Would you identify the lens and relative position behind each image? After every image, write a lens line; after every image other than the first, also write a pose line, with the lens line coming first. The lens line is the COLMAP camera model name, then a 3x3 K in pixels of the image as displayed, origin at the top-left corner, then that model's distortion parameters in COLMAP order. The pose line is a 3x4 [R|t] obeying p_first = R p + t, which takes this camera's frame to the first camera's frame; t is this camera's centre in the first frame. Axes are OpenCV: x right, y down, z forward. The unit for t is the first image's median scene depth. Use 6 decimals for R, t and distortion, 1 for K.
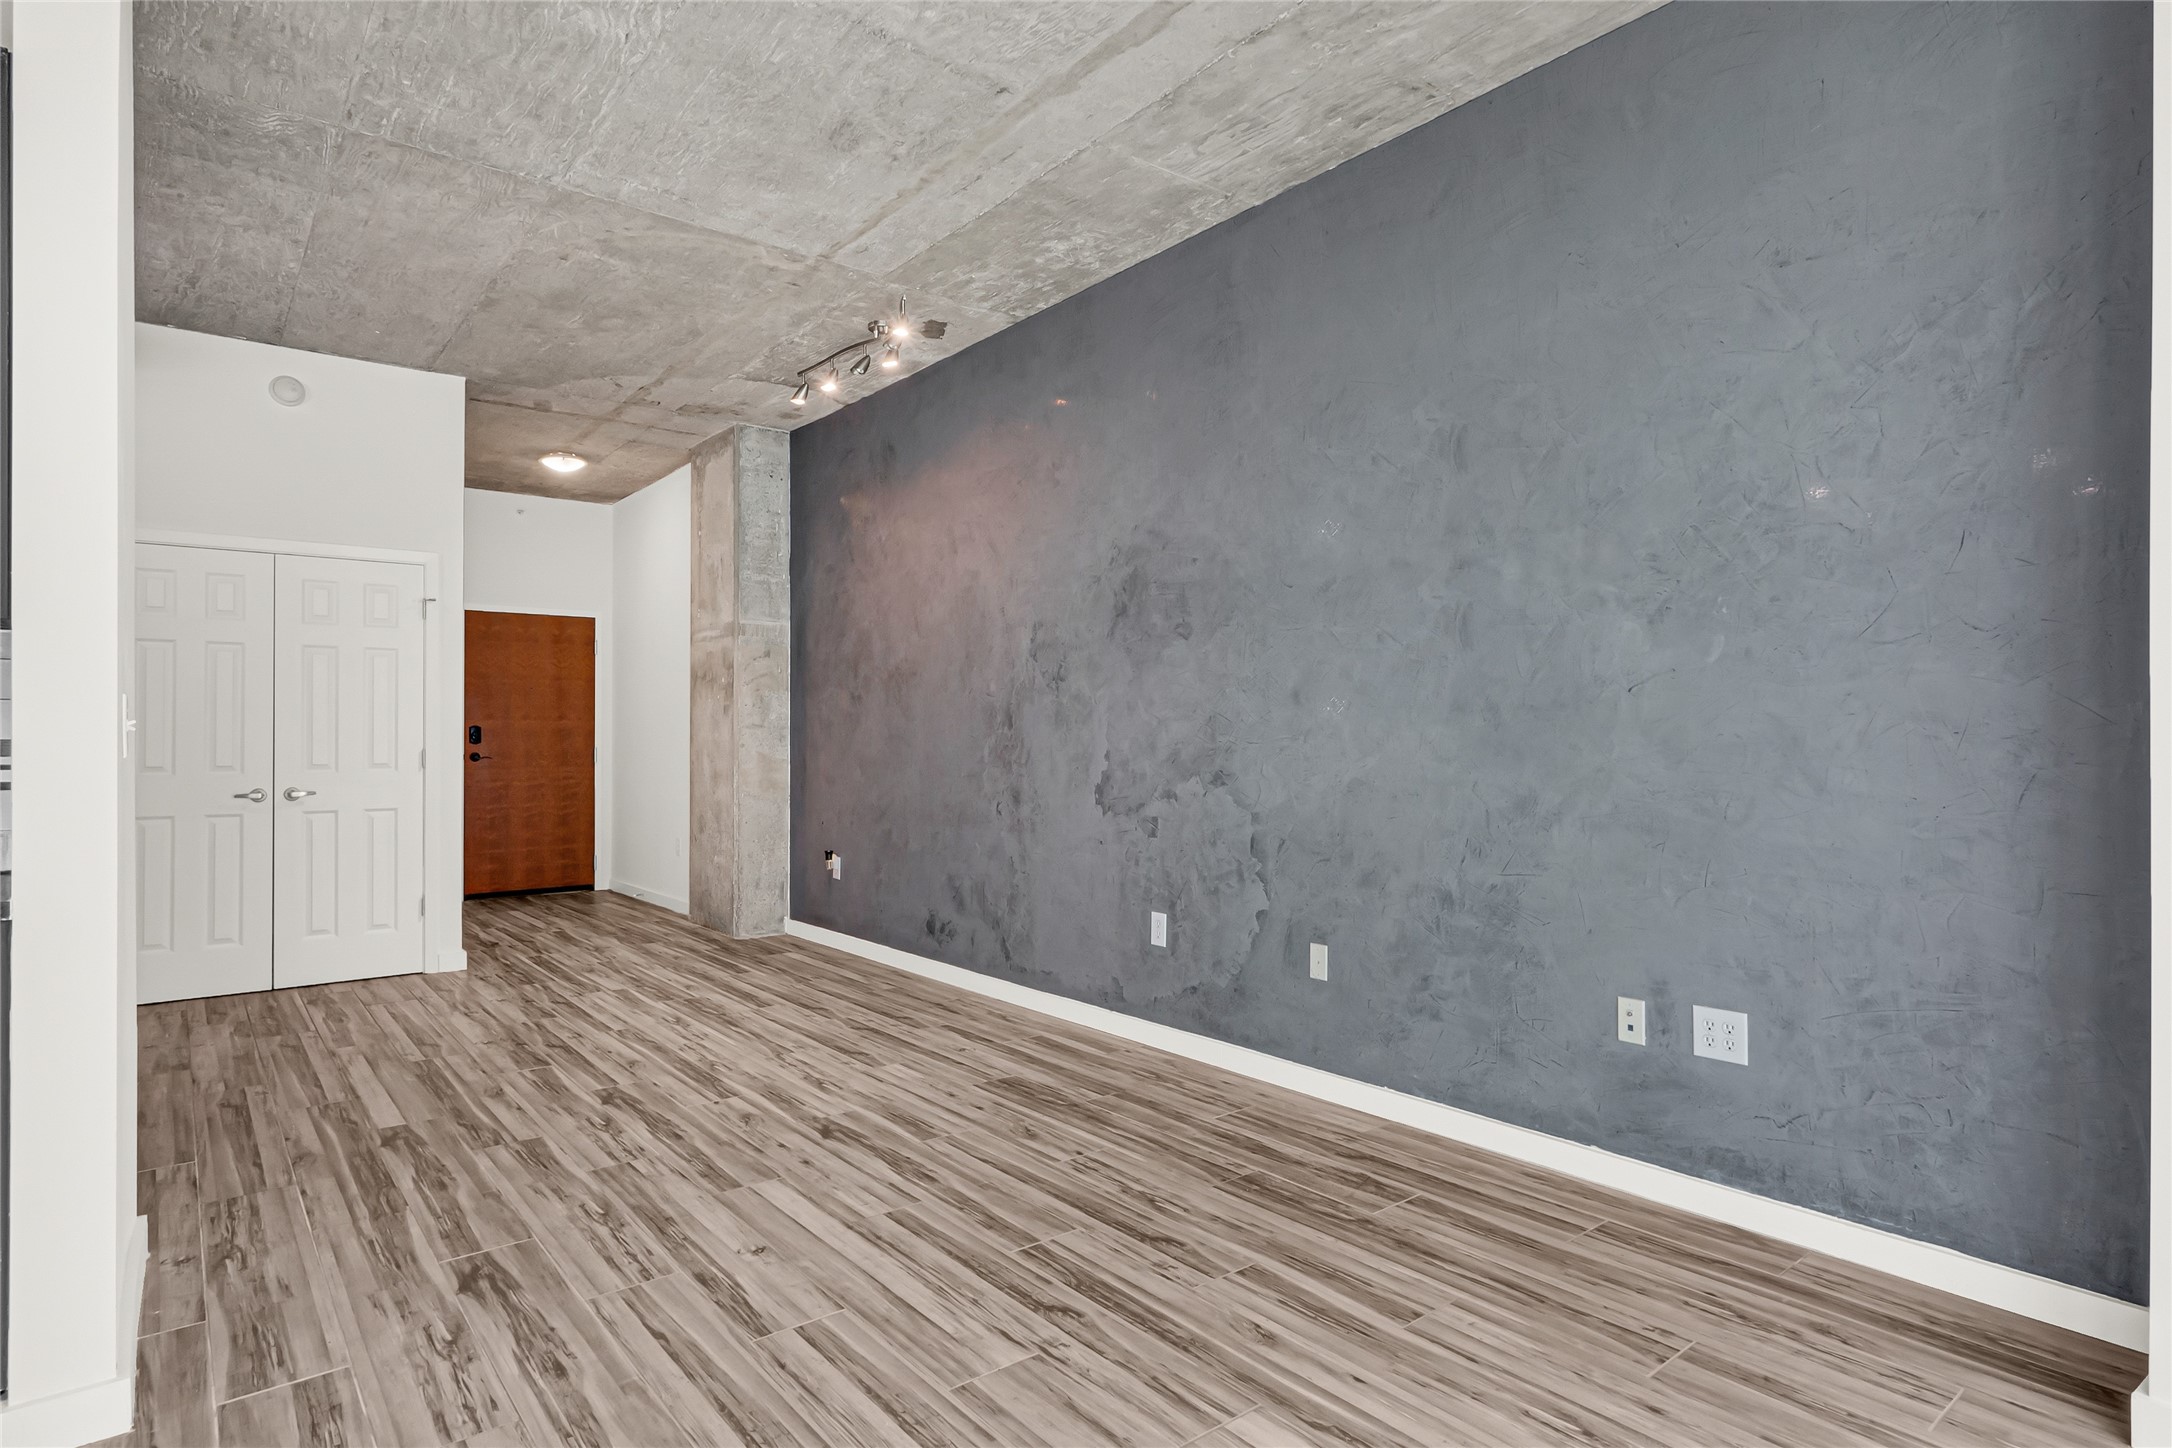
lens RADIAL K [[1167.4, 0, 1070.6], [0, 1167.4, 724.4], [0, 0, 1]] dist [0.006008, 0.001160]
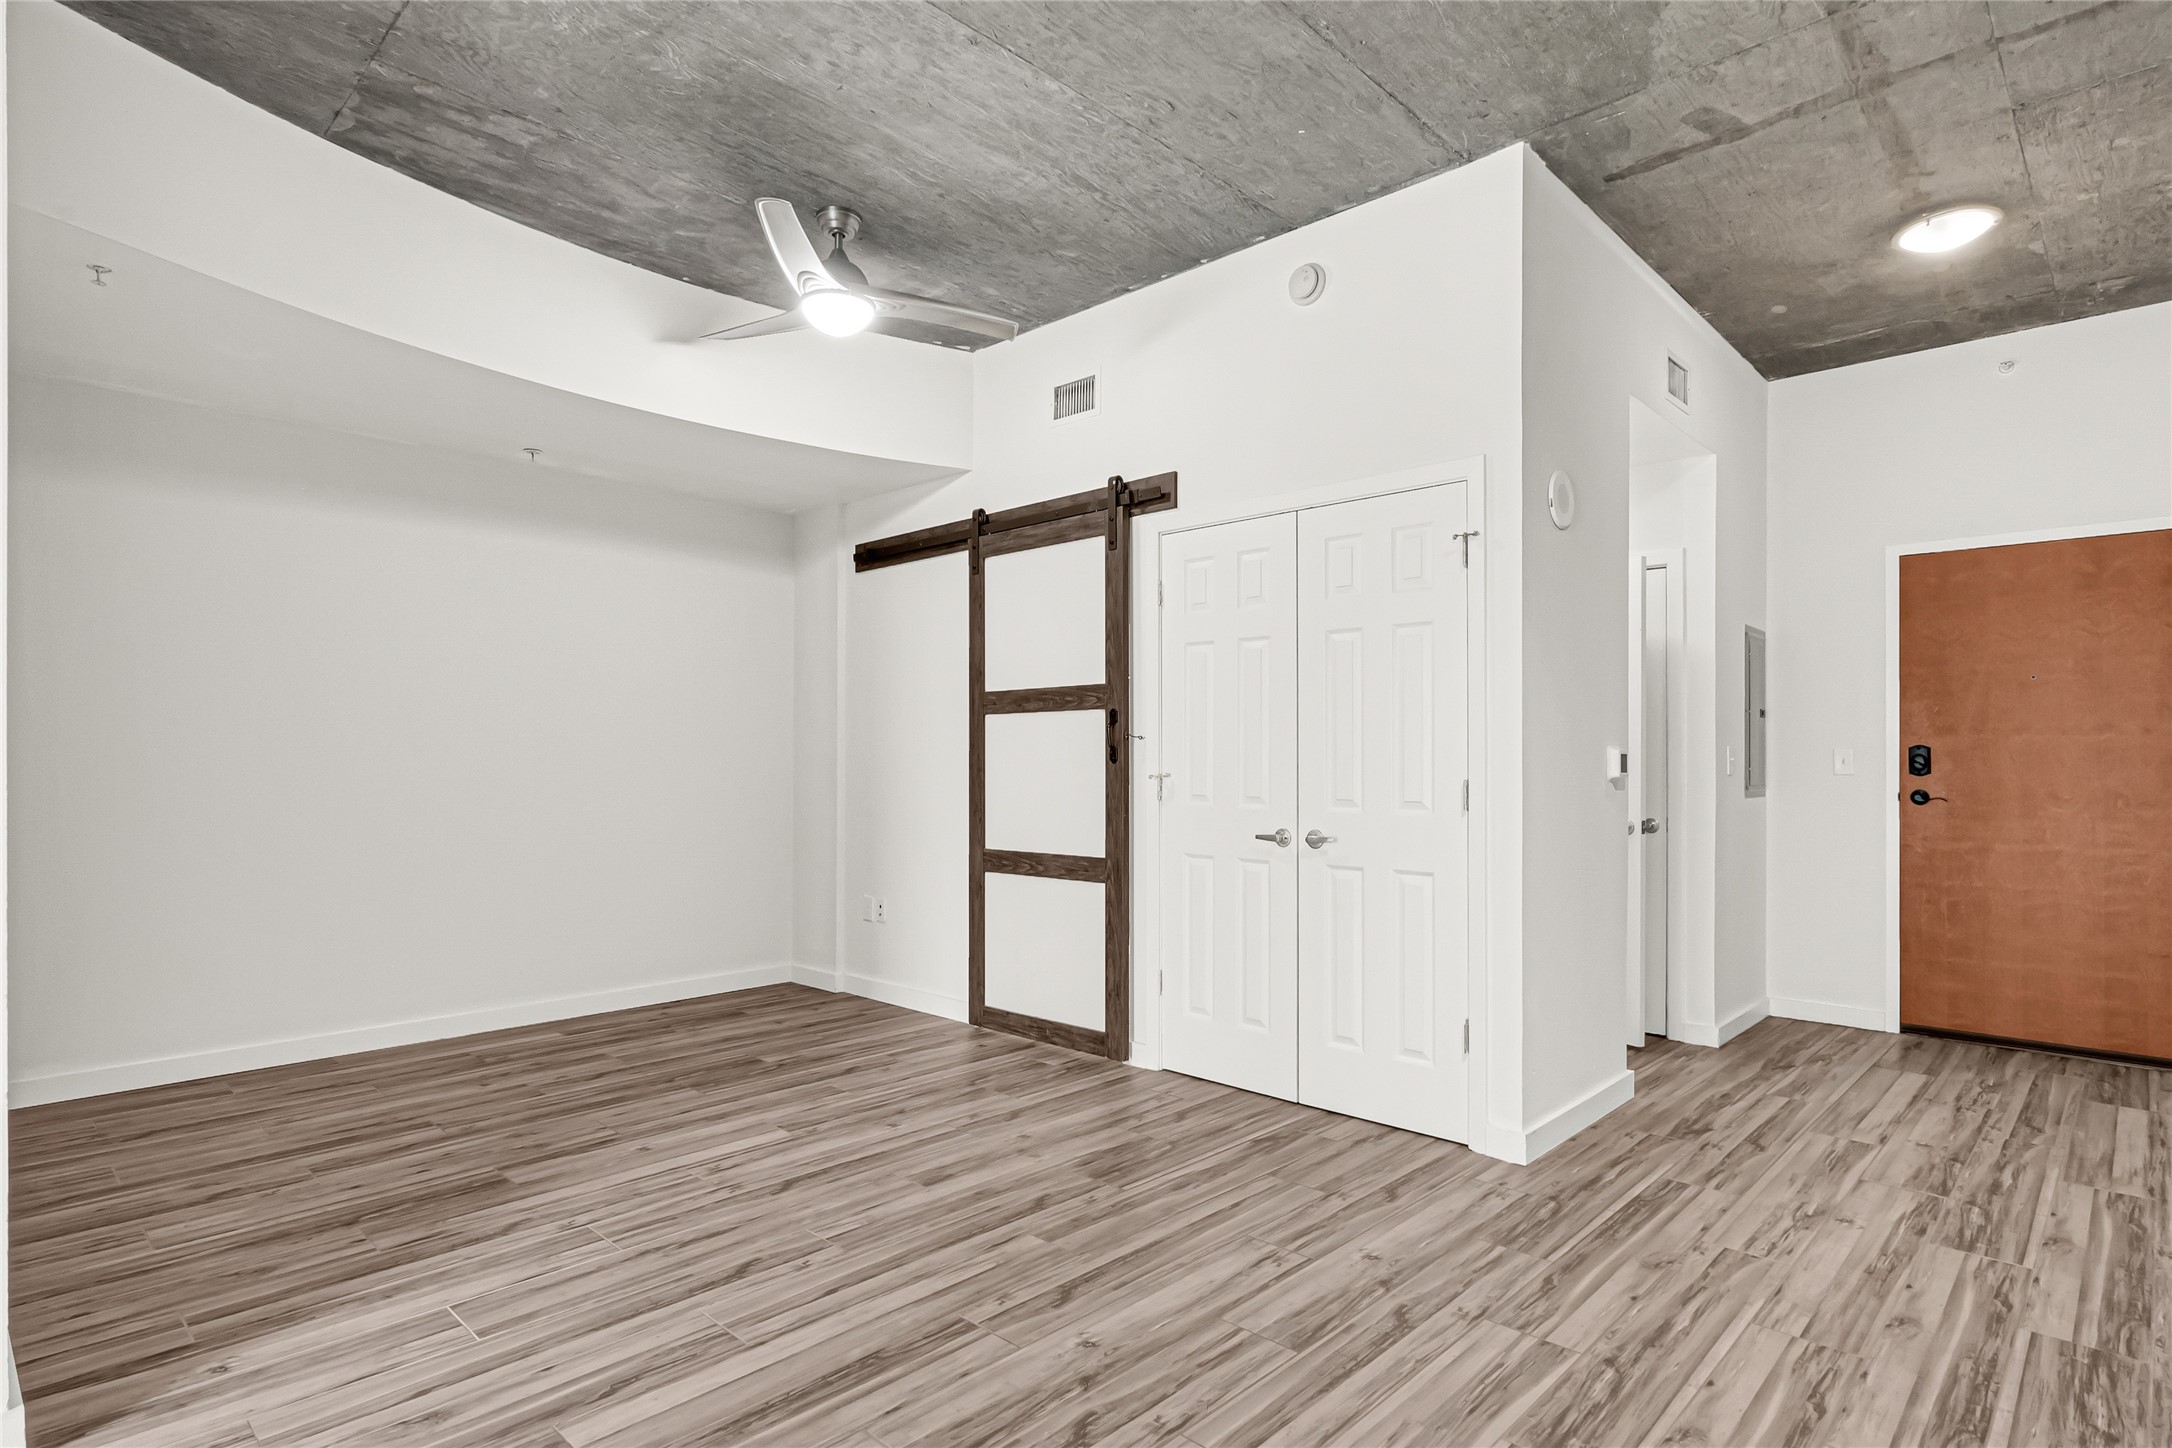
lens RADIAL K [[1097.9, 0, 1081.1], [0, 1097.9, 774.5], [0, 0, 1]] dist [-0.006994, 0.004590]
pose [[0.134822, 0.022134, -0.990623, -0.008095], [0.005725, 0.999716, 0.023116, 0.000752], [0.990853, -0.008788, 0.134657, 0.796941]]
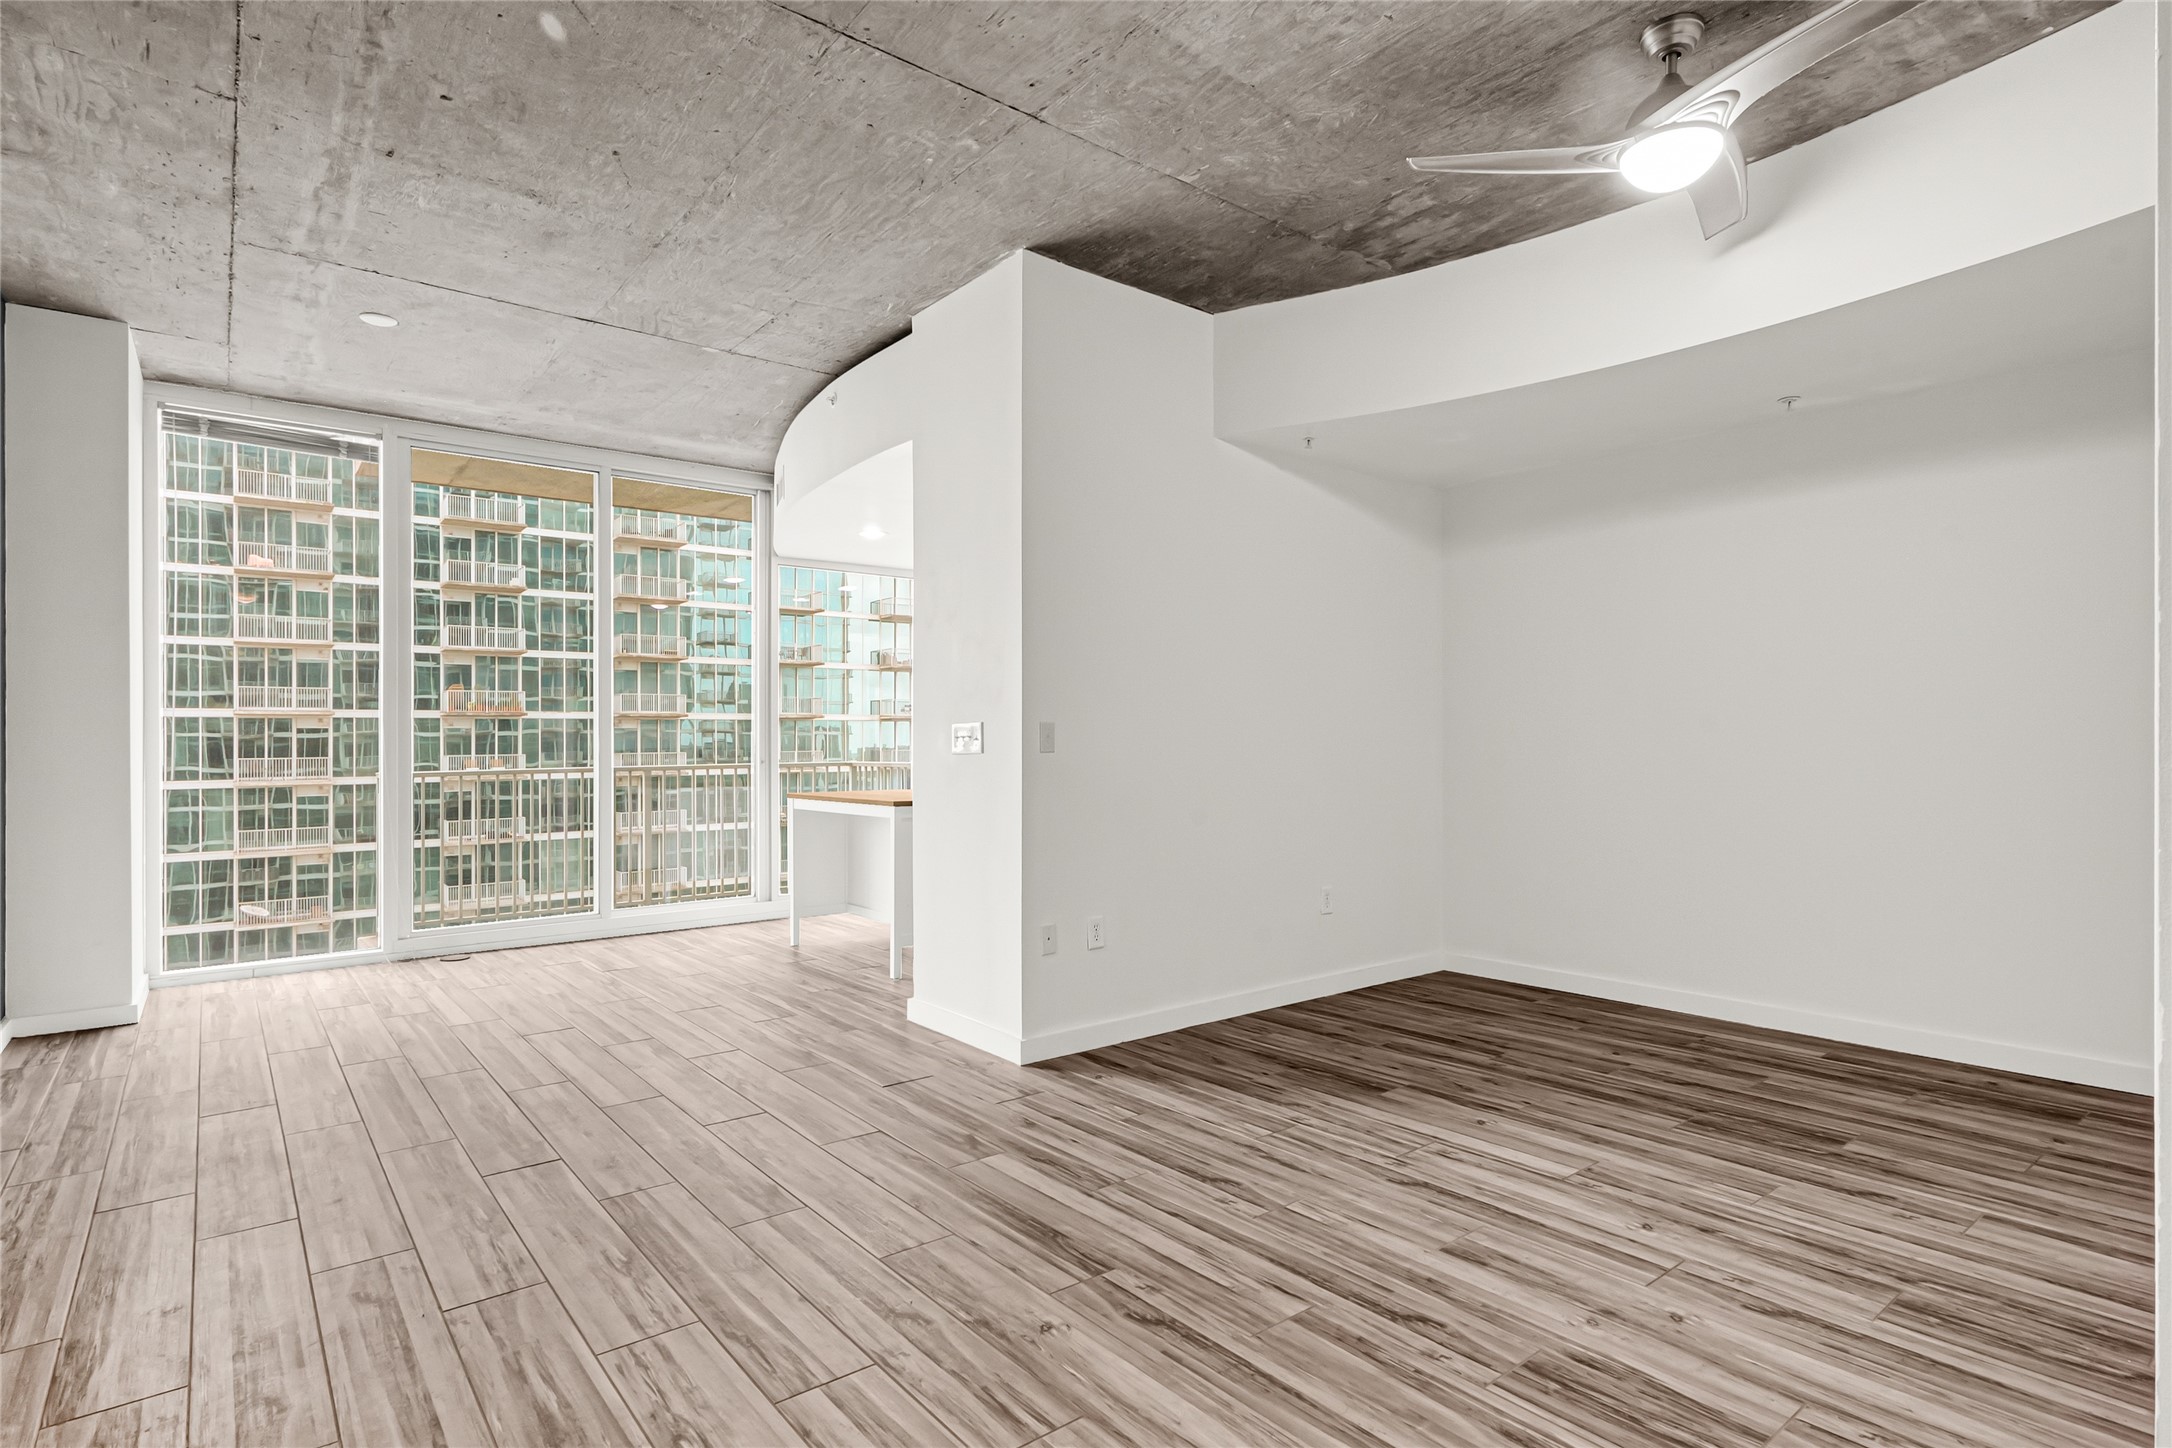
lens RADIAL K [[1097.2, 0, 1107.1], [0, 1097.2, 744.9], [0, 0, 1]] dist [-0.000094, -0.001107]
pose [[-0.999358, 0.011777, -0.033840, -0.436590], [0.012064, 0.999893, -0.008298, 0.012099], [0.033739, -0.008701, -0.999393, 1.278274]]
